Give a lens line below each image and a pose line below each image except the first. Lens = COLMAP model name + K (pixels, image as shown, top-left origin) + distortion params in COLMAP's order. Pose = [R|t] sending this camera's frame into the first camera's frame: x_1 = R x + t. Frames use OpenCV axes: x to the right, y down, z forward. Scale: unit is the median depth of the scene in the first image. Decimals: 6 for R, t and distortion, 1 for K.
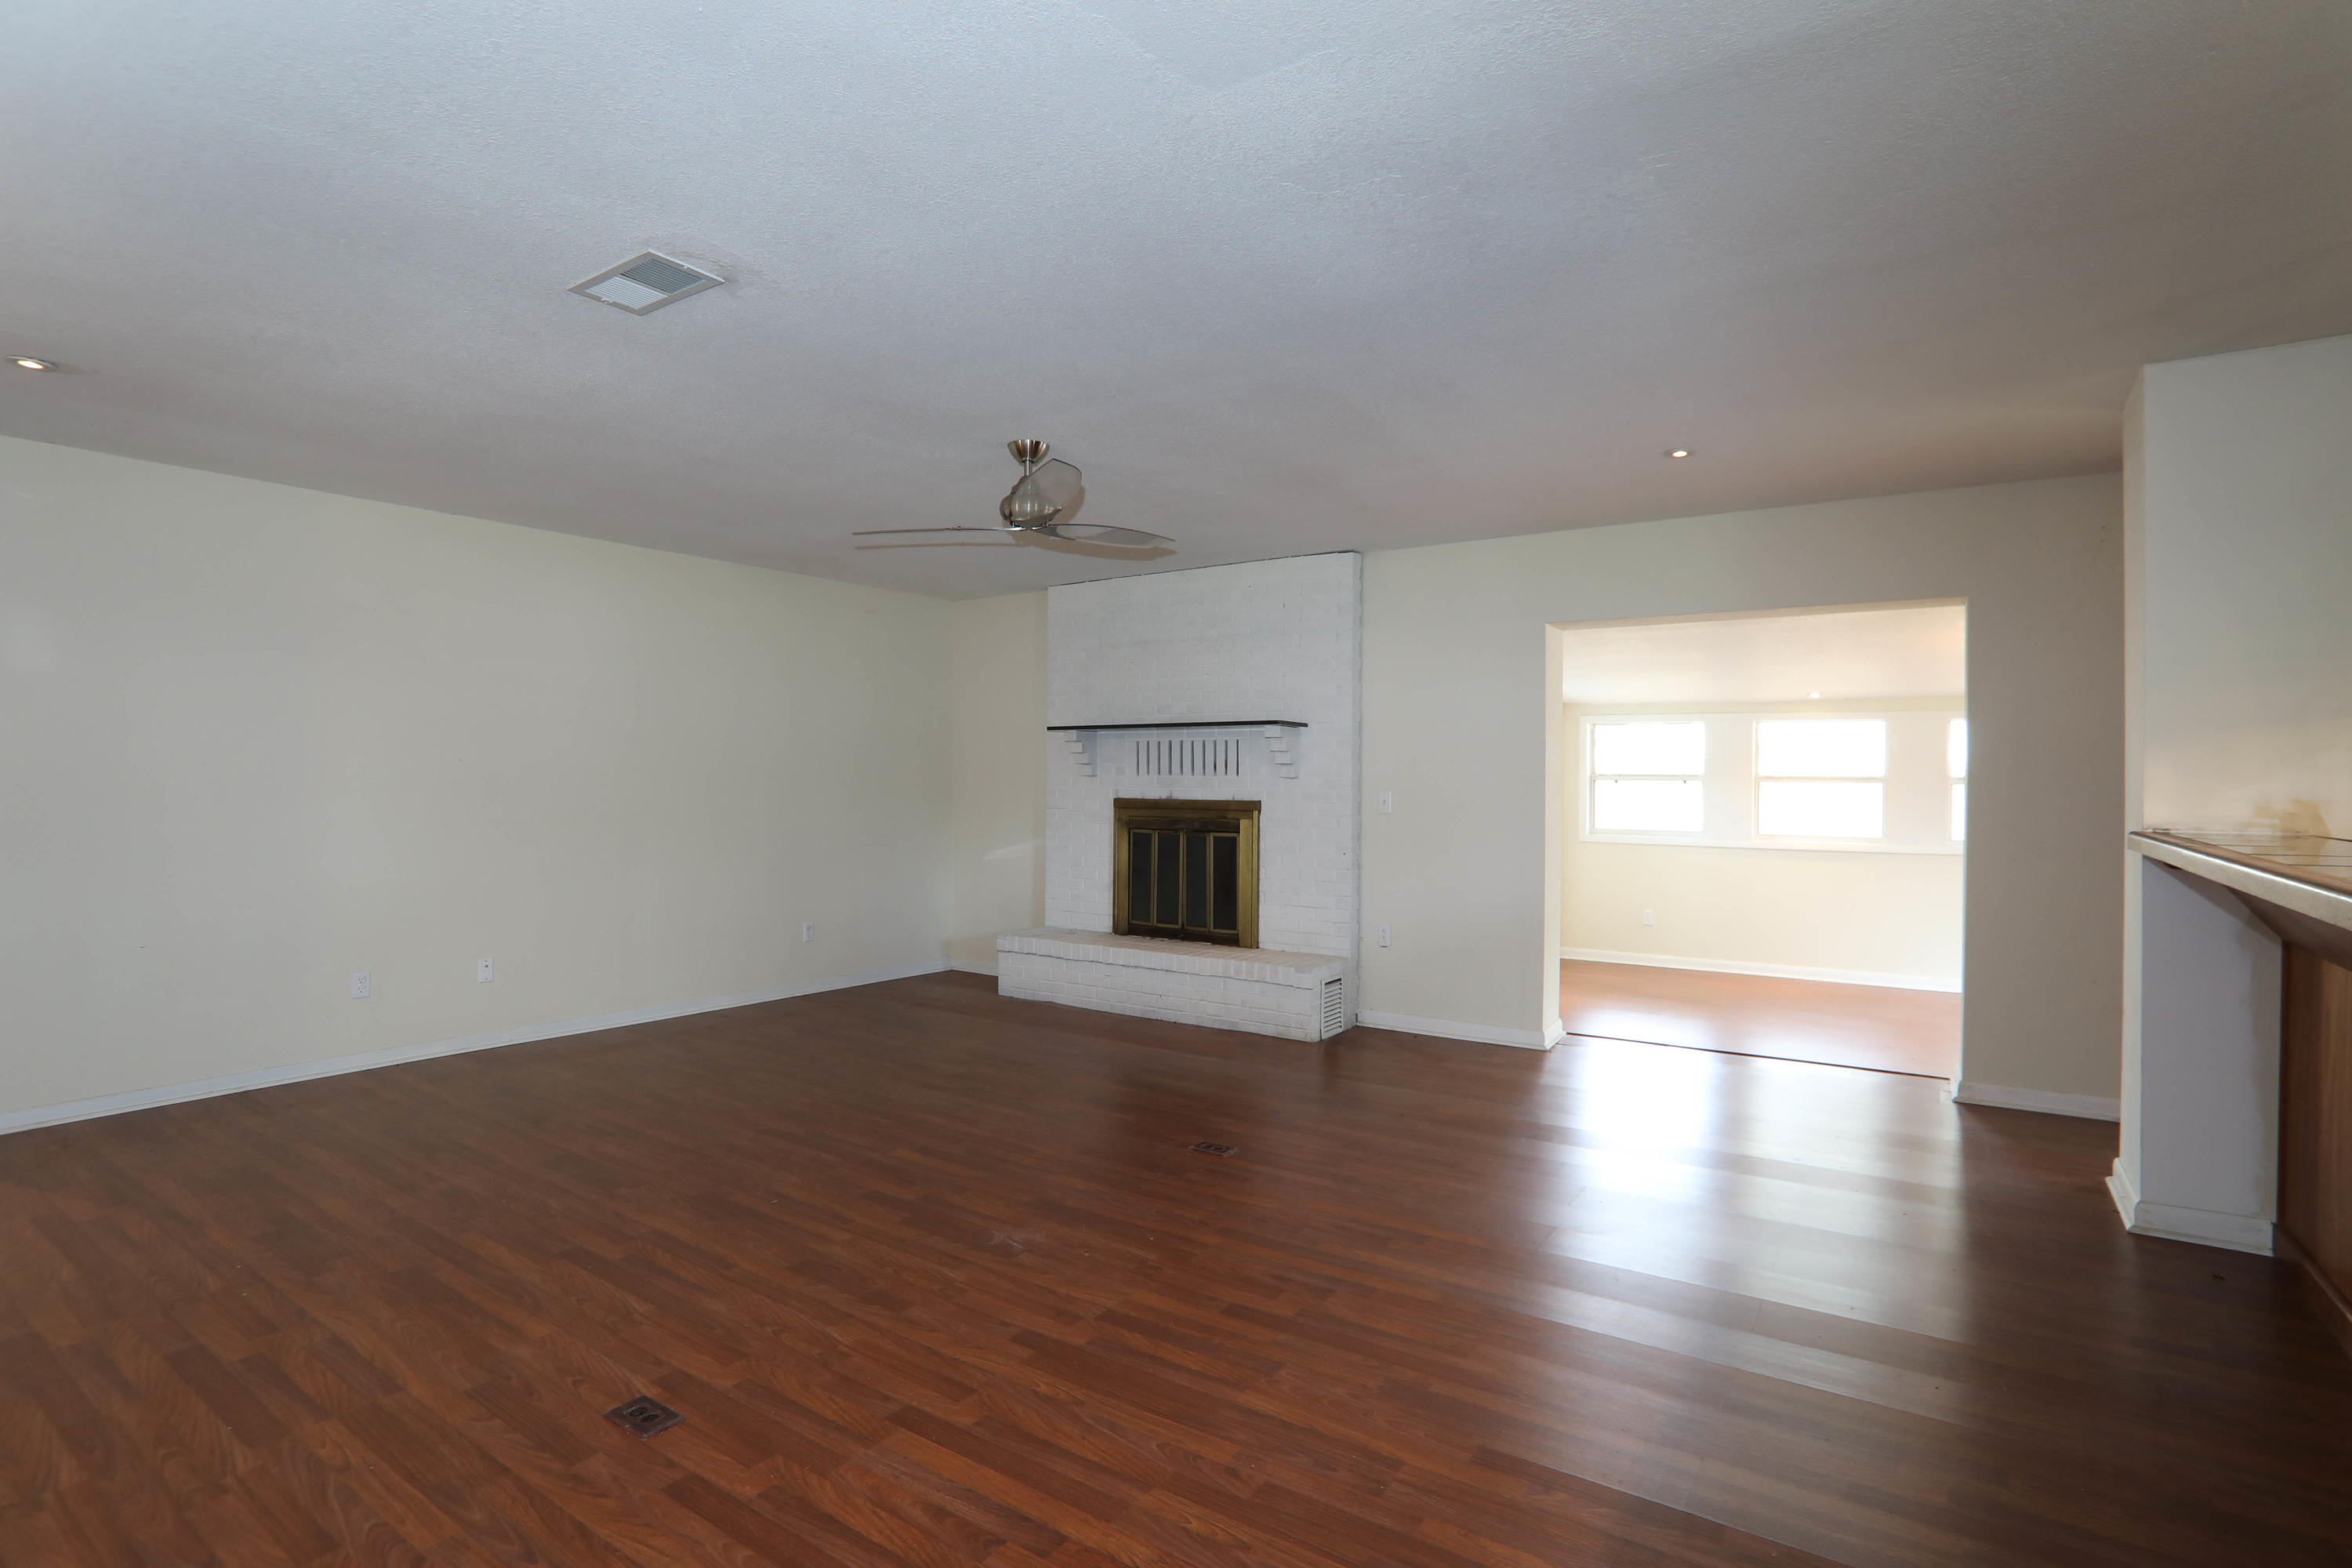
lens RADIAL K [[1160.6, 0, 1154.1], [0, 1160.6, 781.7], [0, 0, 1]] dist [-0.004481, -0.000086]
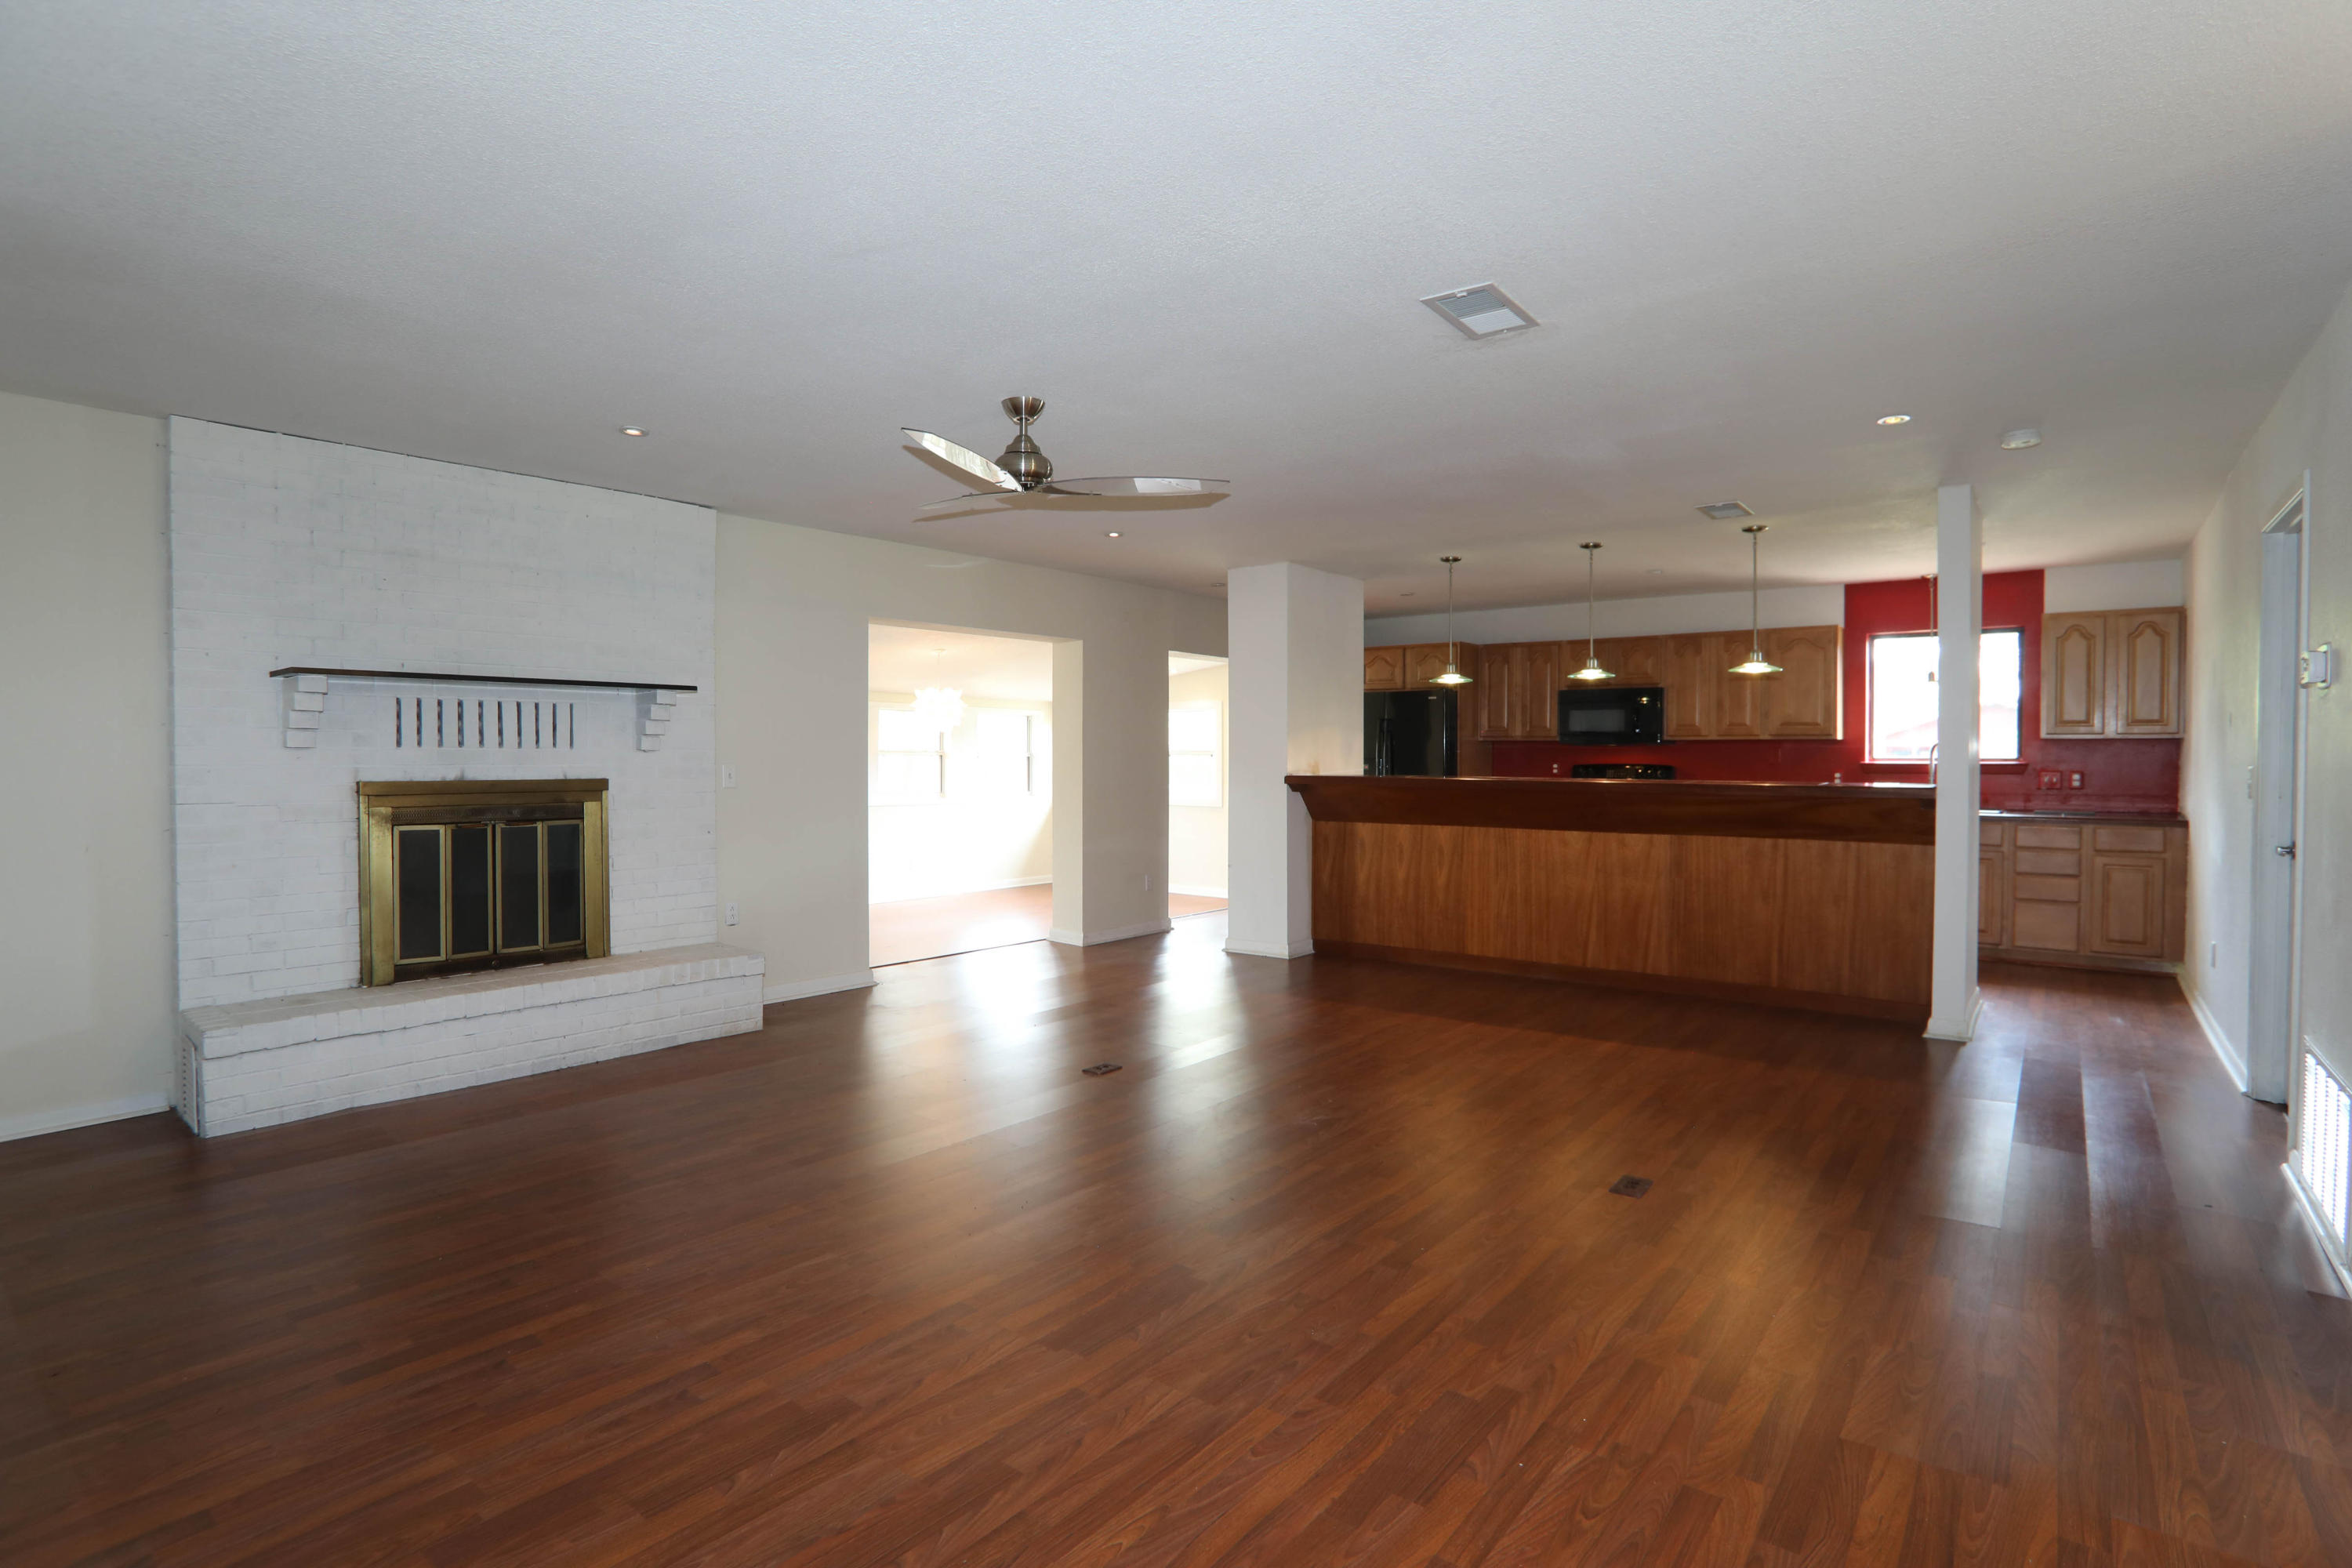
lens RADIAL K [[1160.2, 0, 1144.0], [0, 1160.2, 780.1], [0, 0, 1]] dist [-0.068579, -0.000161]
pose [[0.044091, -0.025026, 0.998714, -0.701900], [-0.002582, 0.999680, 0.025164, -0.004092], [-0.999024, -0.003689, 0.044013, 0.573154]]
